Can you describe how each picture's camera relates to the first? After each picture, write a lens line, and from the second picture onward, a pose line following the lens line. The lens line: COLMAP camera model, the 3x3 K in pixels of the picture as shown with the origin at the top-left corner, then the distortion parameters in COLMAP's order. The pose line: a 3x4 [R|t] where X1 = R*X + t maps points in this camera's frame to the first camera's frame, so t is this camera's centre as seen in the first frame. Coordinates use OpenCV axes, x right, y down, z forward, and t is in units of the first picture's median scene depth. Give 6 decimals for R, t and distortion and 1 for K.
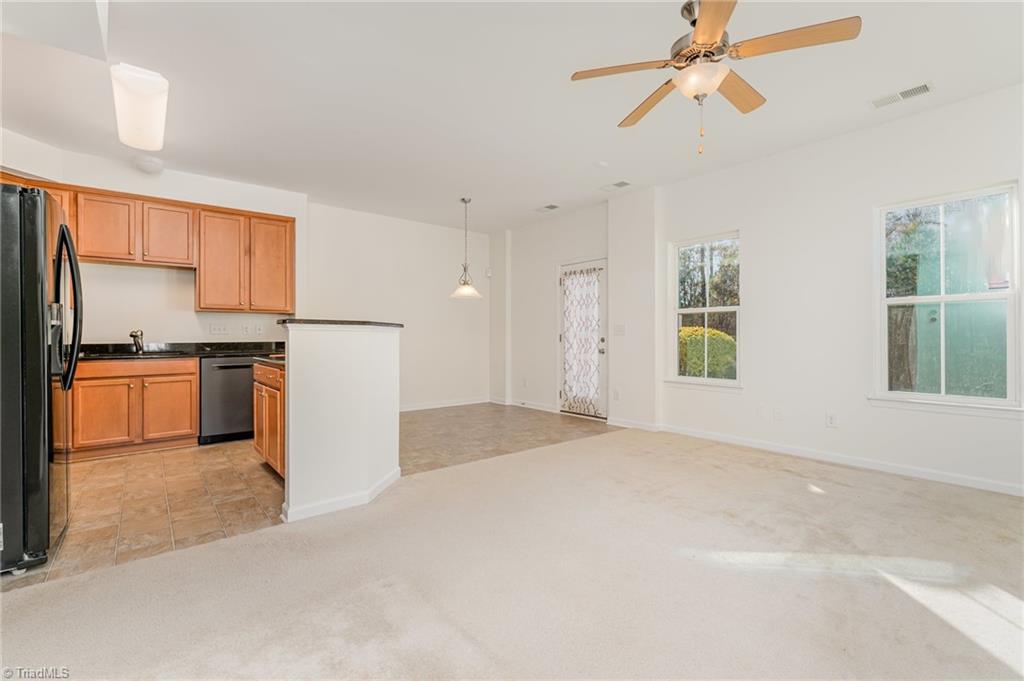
lens RADIAL K [[446.3, 0, 506.5], [0, 446.3, 338.1], [0, 0, 1]] dist [0.003636, 0.000220]
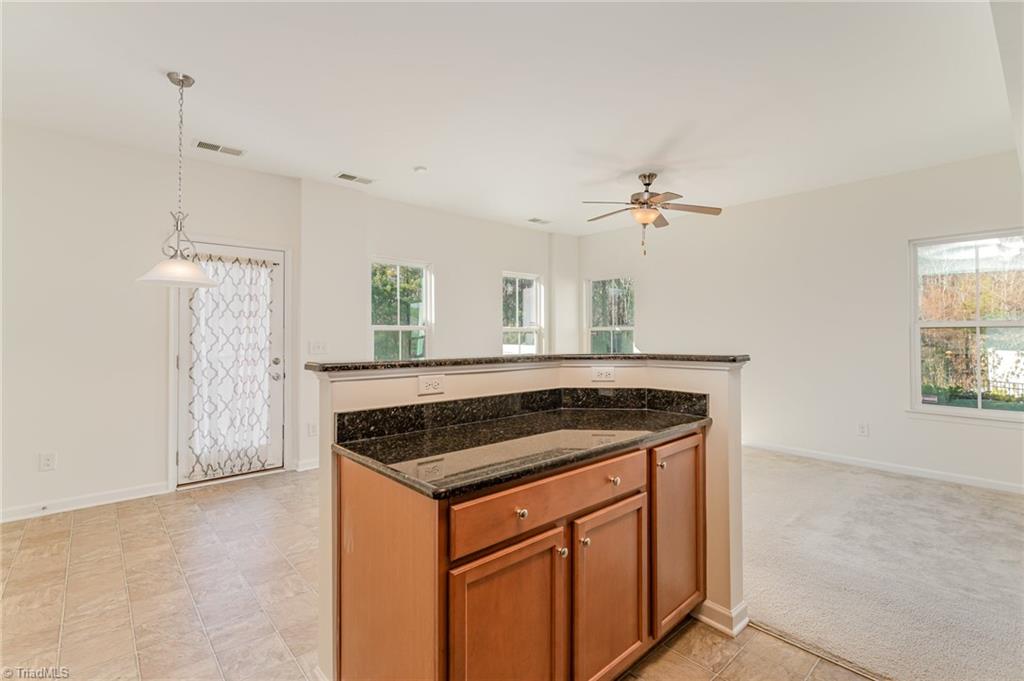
lens RADIAL K [[463.5, 0, 506.6], [0, 463.5, 331.2], [0, 0, 1]] dist [-0.002624, -0.000478]
pose [[-0.071162, 0.035814, 0.996822, -0.553829], [0.012733, 0.999306, -0.034994, -0.013490], [-0.997383, 0.010202, -0.071569, 0.654944]]
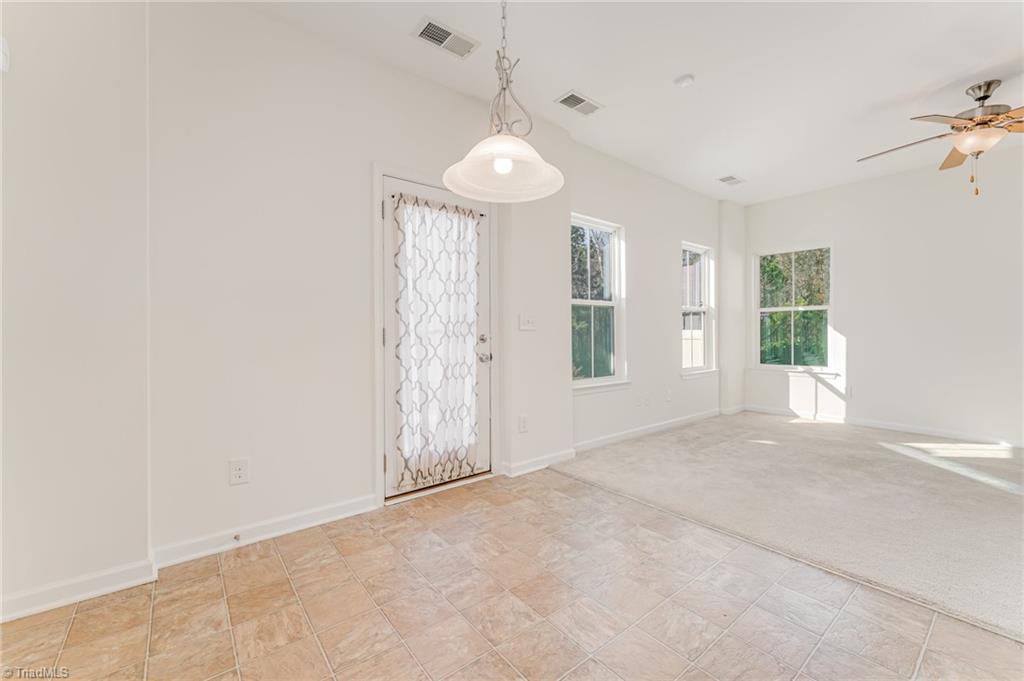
lens RADIAL K [[416.0, 0, 513.0], [0, 416.0, 334.0], [0, 0, 1]] dist [0.000538, 0.002008]
pose [[-0.005562, 0.010426, 0.999930, -0.315384], [0.009421, 0.999902, -0.010374, 0.003988], [-0.999940, 0.009363, -0.005660, 0.933853]]
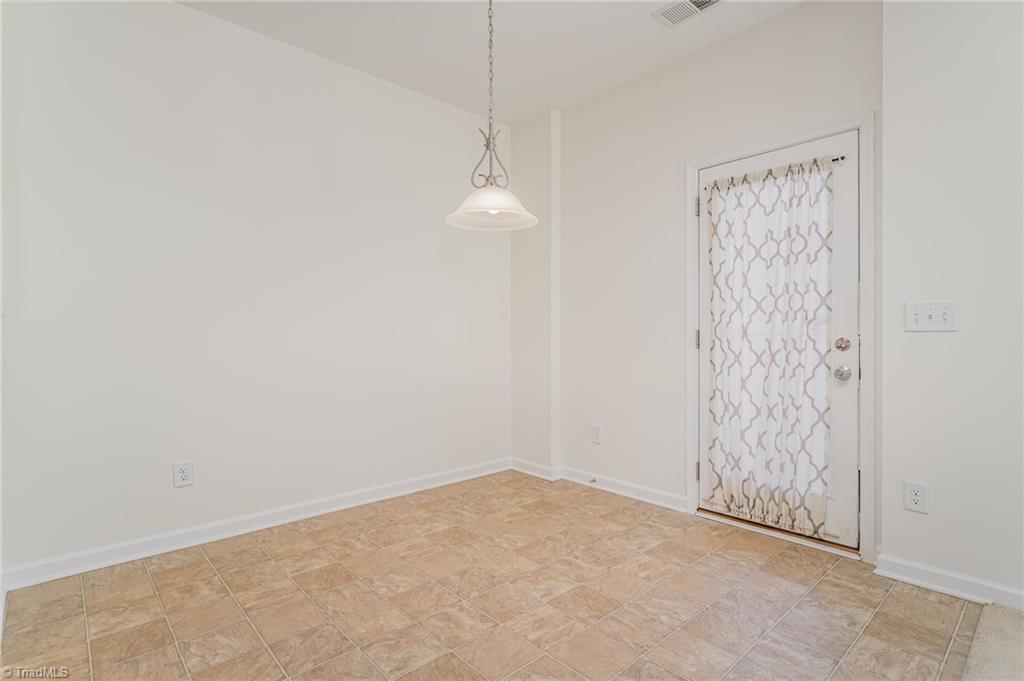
lens RADIAL K [[506.5, 0, 508.4], [0, 506.5, 334.5], [0, 0, 1]] dist [-0.005791, 0.000761]
pose [[0.998263, 0.004172, 0.058774, -0.094630], [-0.004002, 0.999987, -0.003009, -0.001656], [-0.058786, 0.002769, 0.998267, 0.563885]]
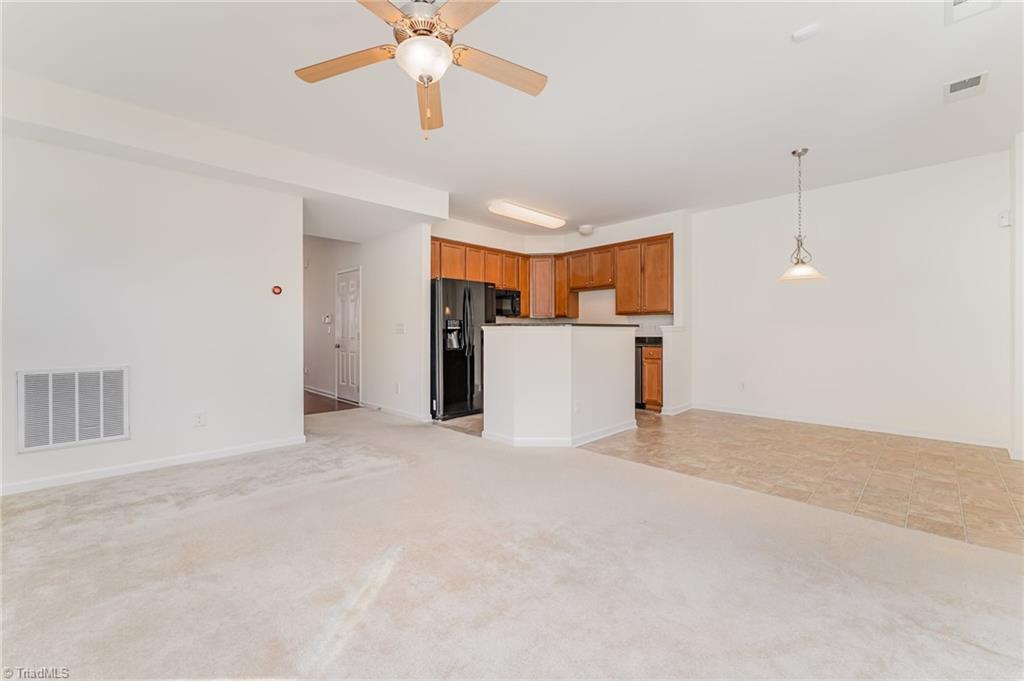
lens RADIAL K [[416.0, 0, 515.7], [0, 416.0, 325.7], [0, 0, 1]] dist [0.000538, 0.002008]
pose [[0.104736, -0.014865, -0.994389, 0.523470], [-0.002468, 0.999881, -0.015207, -0.003575], [0.994497, 0.004047, 0.104687, 0.422580]]
